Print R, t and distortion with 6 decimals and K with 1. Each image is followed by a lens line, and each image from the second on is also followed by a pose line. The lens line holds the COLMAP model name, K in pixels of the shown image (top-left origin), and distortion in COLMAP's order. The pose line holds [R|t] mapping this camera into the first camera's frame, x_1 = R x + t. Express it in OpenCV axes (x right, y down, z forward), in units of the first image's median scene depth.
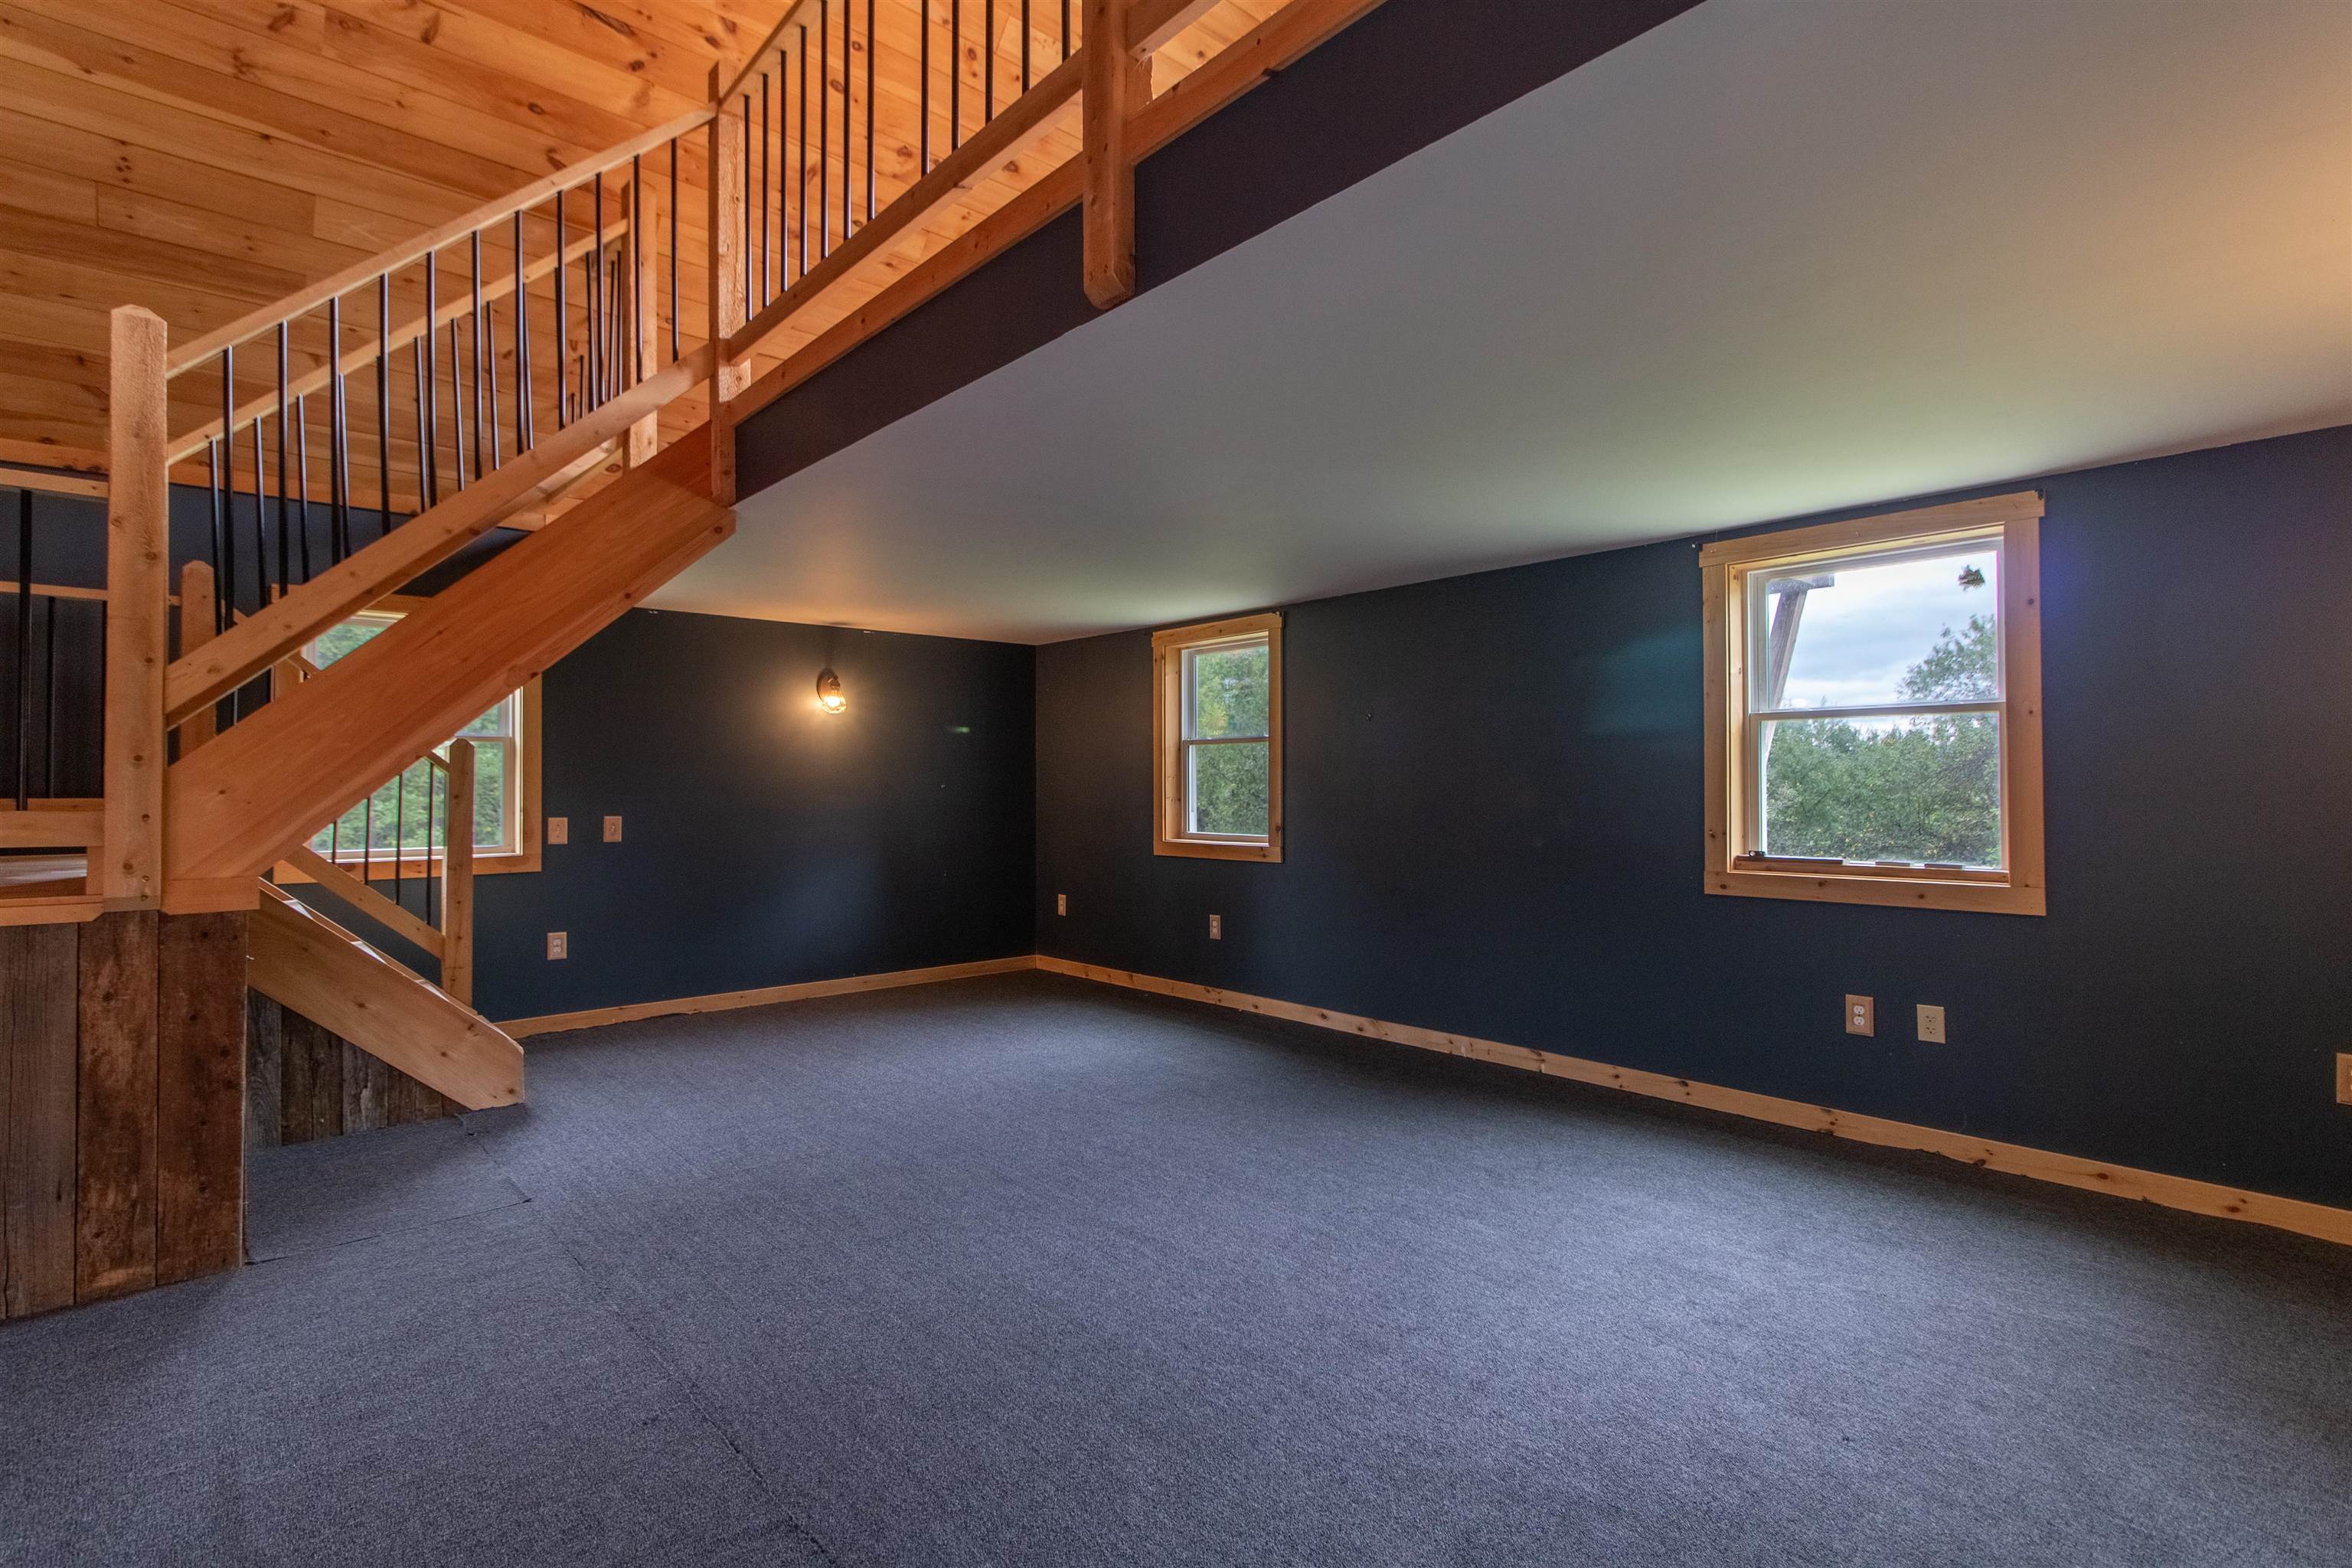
lens RADIAL K [[1101.5, 0, 1088.7], [0, 1101.5, 774.1], [0, 0, 1]] dist [0.007278, -0.001579]
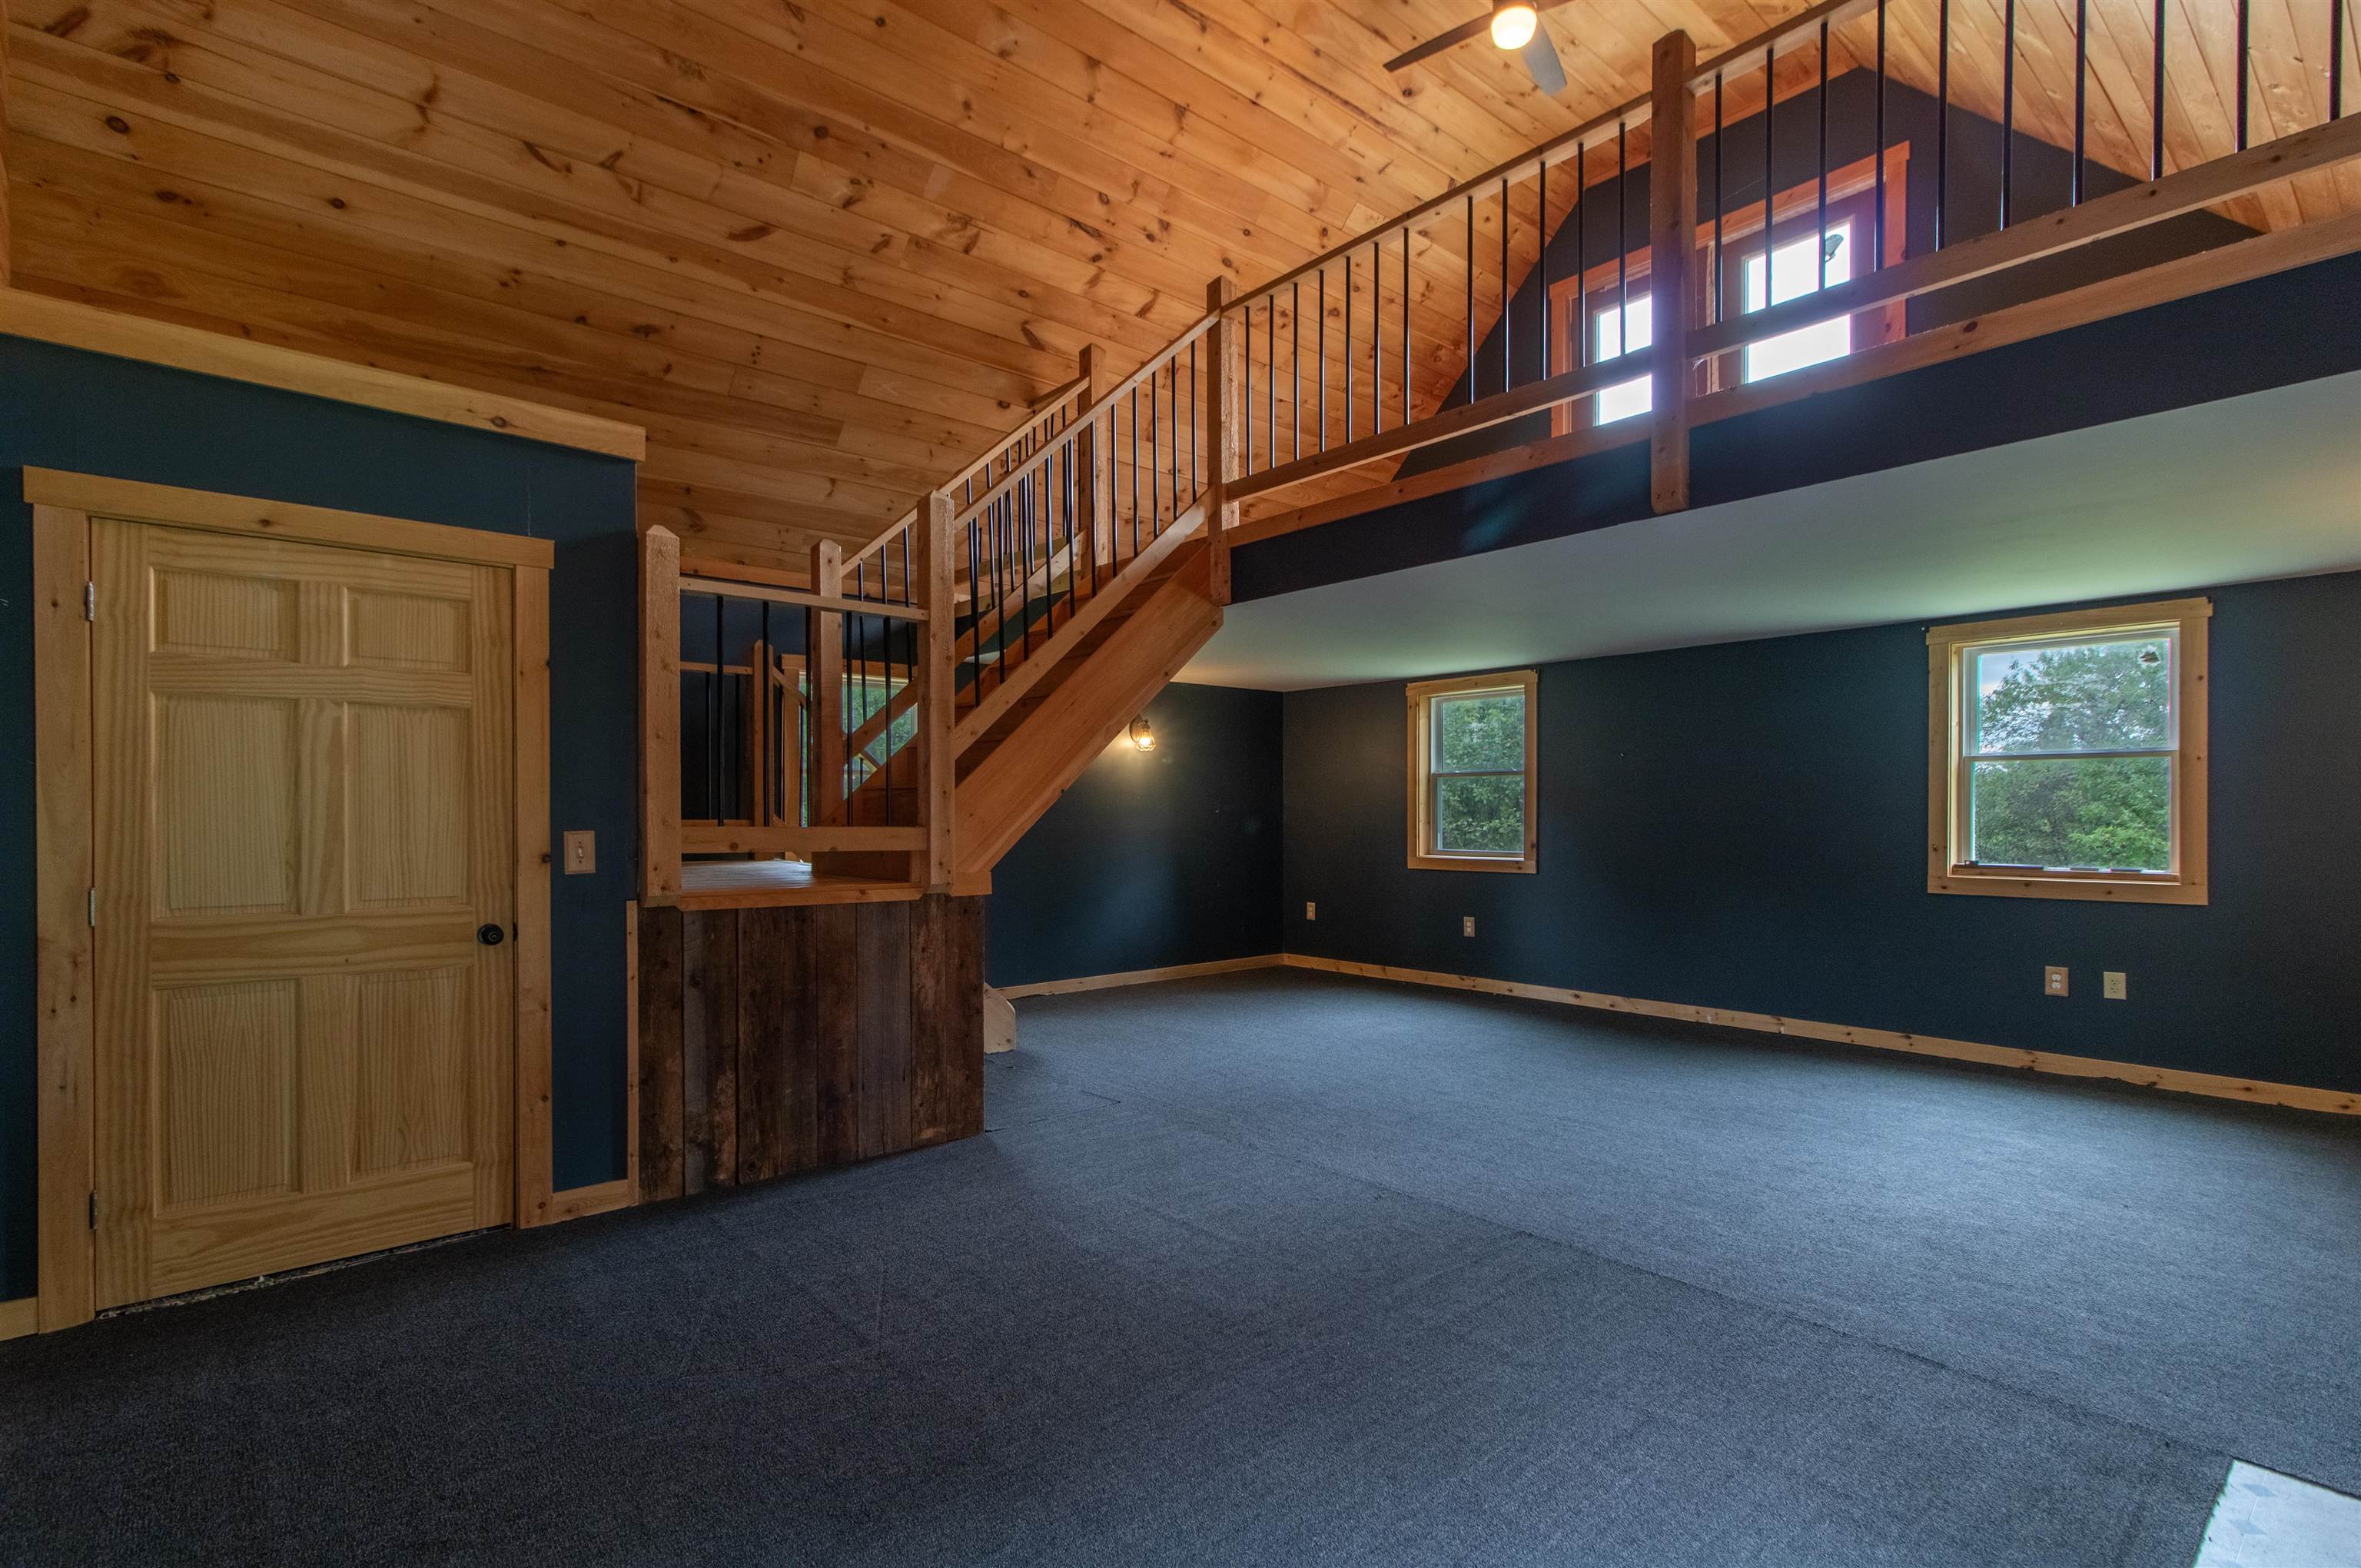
lens RADIAL K [[1096.9, 0, 1099.5], [0, 1096.9, 821.6], [0, 0, 1]] dist [0.004366, -0.000406]
pose [[0.999850, 0.000614, -0.017310, -0.427854], [-0.000260, 0.999791, 0.020422, -0.003797], [0.017319, -0.020414, 0.999642, -0.343760]]
